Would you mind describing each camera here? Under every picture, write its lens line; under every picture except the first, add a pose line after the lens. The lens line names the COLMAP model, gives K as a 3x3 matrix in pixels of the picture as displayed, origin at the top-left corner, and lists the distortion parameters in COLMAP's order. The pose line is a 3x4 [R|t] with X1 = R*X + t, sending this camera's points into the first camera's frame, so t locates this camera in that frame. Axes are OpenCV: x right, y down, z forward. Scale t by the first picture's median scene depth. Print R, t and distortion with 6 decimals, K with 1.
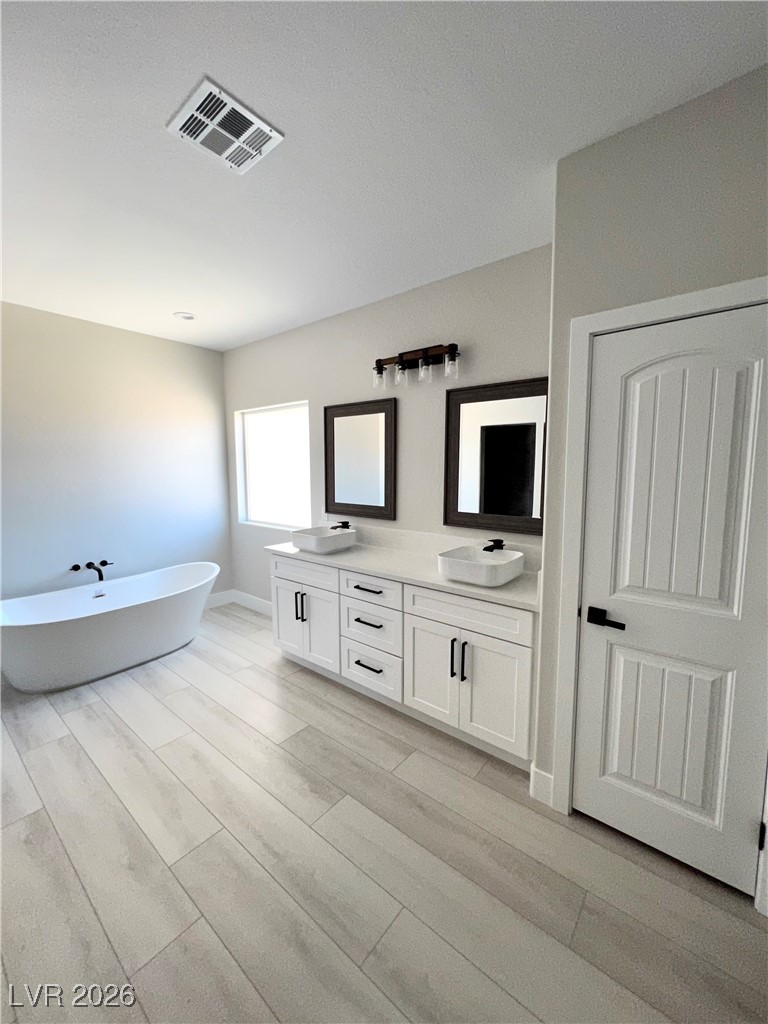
lens RADIAL K [[409.0, 0, 384.3], [0, 409.0, 511.1], [0, 0, 1]] dist [0.001493, 0.000024]
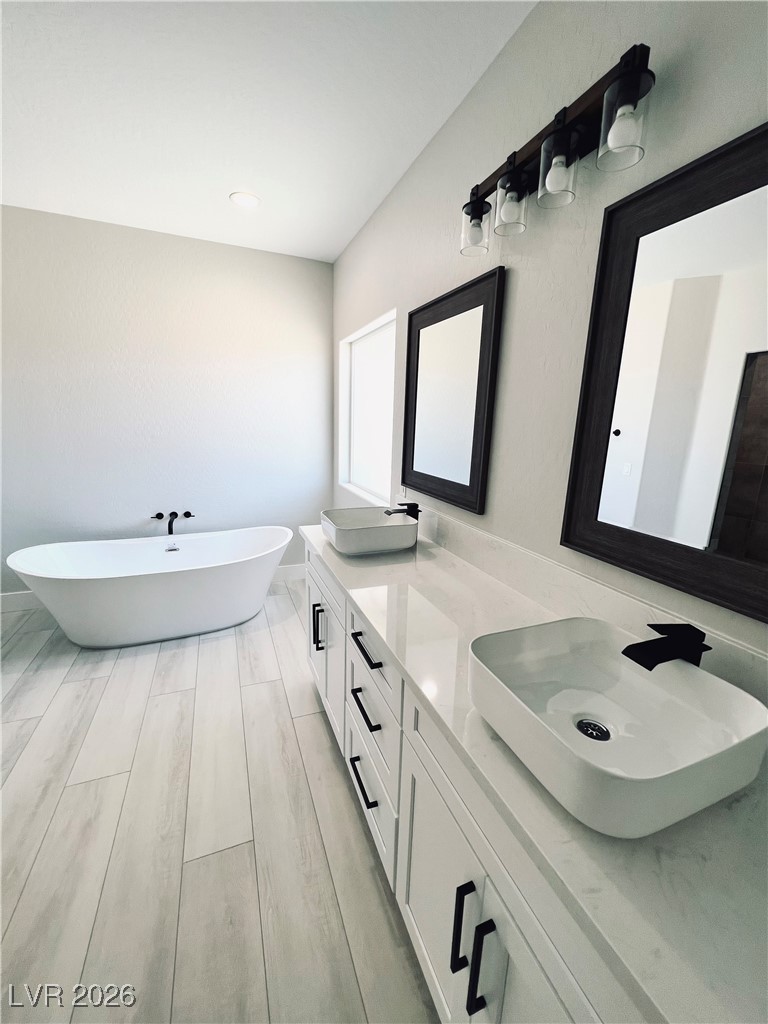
lens RADIAL K [[411.0, 0, 385.7], [0, 411.0, 510.6], [0, 0, 1]] dist [-0.005605, 0.001136]
pose [[0.877902, 0.130654, -0.460671, 0.159225], [-0.085251, 0.989332, 0.118128, -0.034480], [0.471190, -0.064432, 0.879675, 0.464499]]
